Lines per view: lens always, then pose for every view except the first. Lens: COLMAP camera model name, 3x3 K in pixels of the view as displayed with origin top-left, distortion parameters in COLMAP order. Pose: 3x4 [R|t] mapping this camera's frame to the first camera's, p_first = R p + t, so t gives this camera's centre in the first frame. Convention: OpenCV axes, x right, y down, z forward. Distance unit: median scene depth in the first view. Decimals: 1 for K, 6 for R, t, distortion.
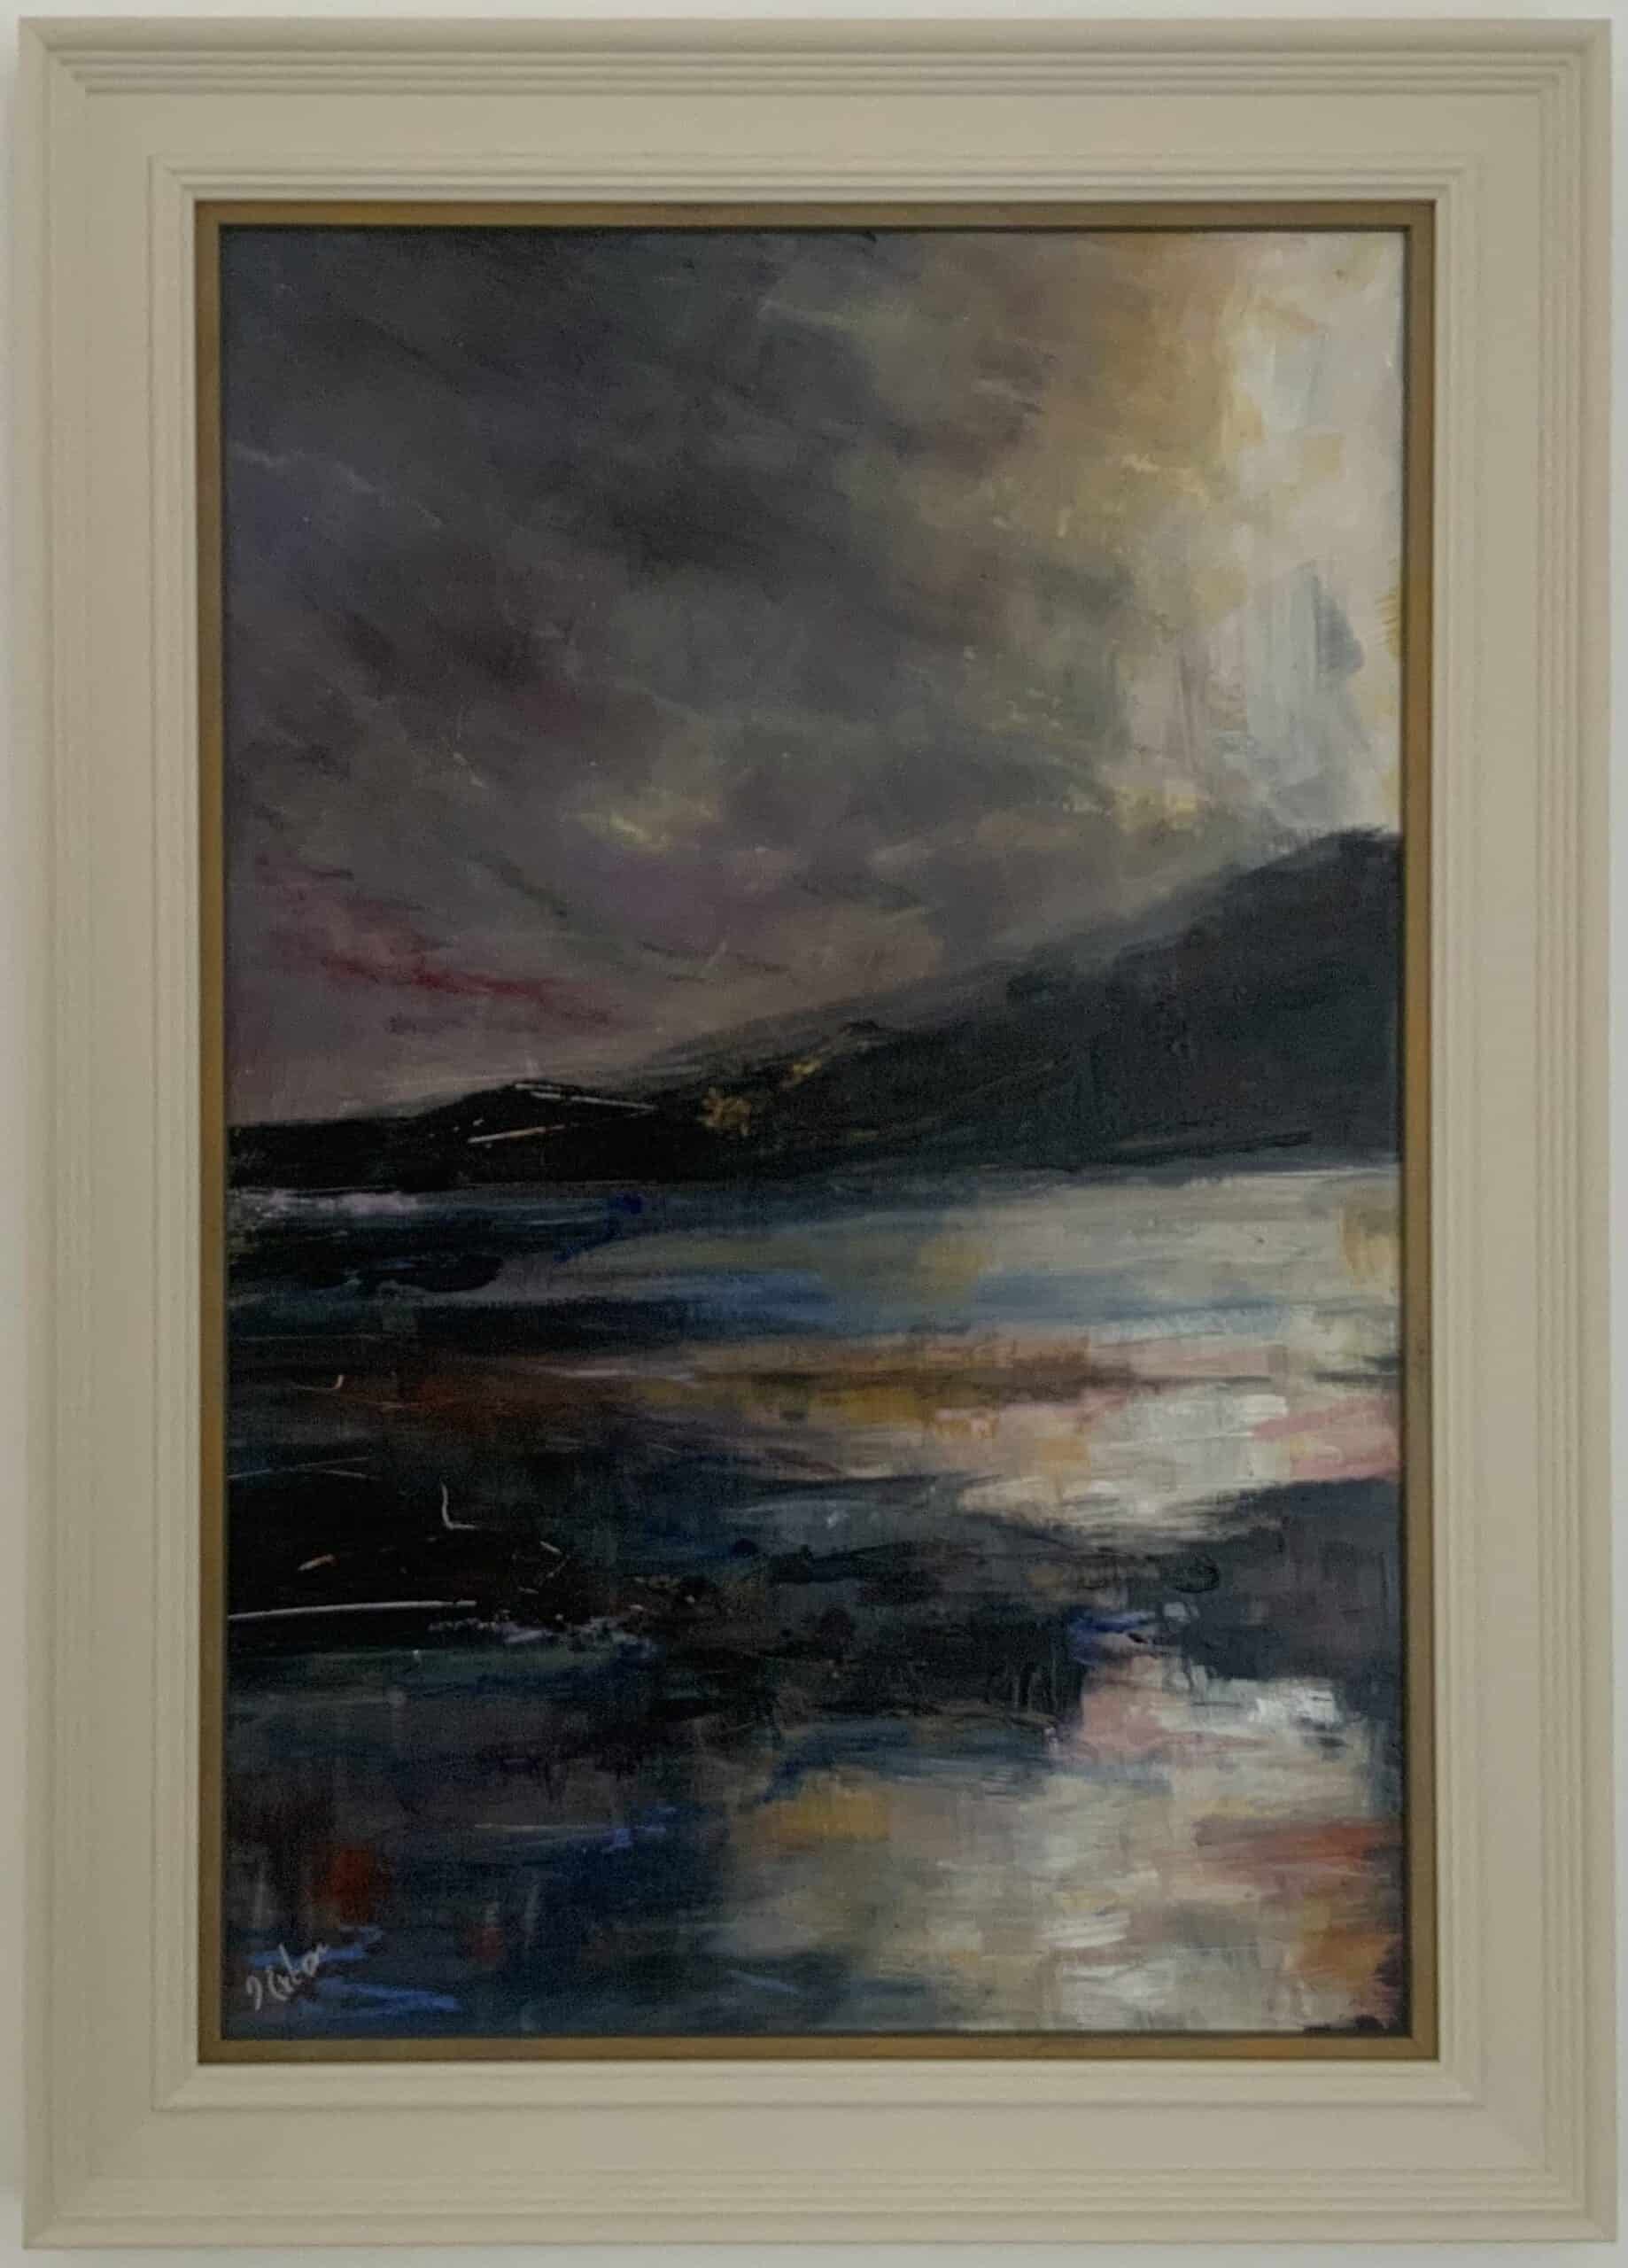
lens RADIAL K [[1937.7, 0, 806.6], [0, 1937.7, 1125.2], [0, 0, 1]] dist [0.009261, -0.003110]
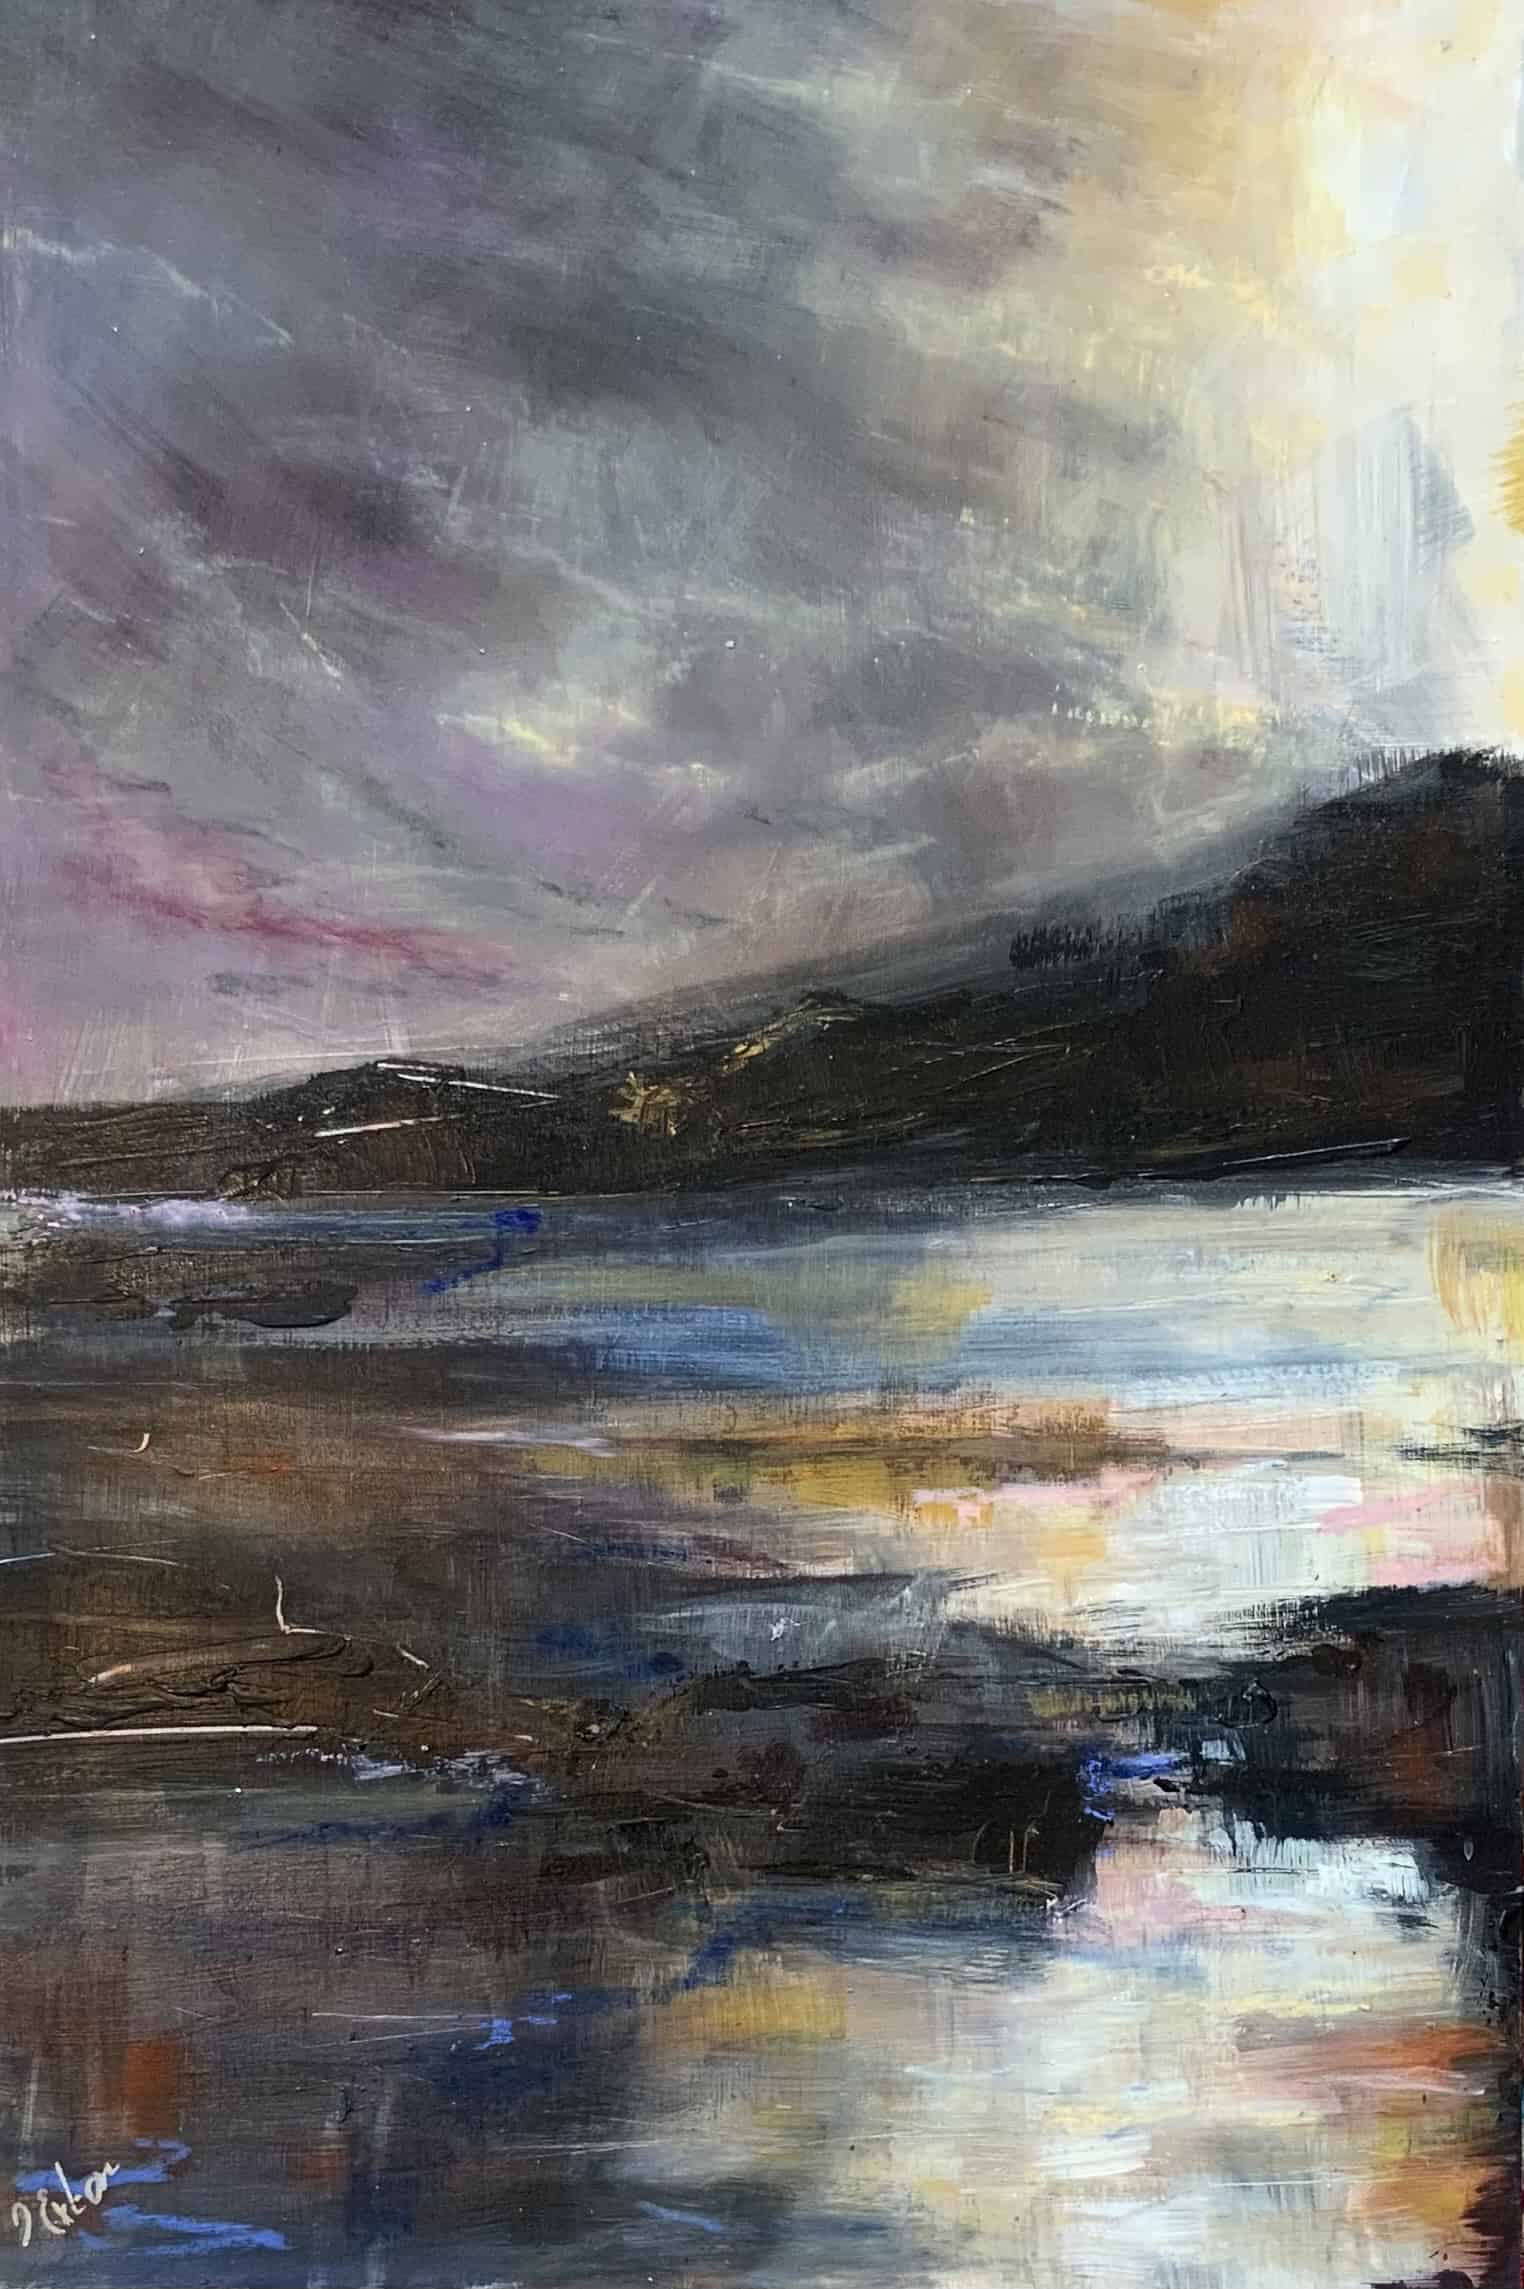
lens RADIAL K [[2001.0, 0, 769.0], [0, 2001.0, 1153.1], [0, 0, 1]] dist [-0.053285, 0.013653]
pose [[0.999884, 0.013830, -0.006399, 0.012554], [-0.013898, 0.999846, -0.010678, 0.021606], [0.006250, 0.010765, 0.999923, 0.202039]]
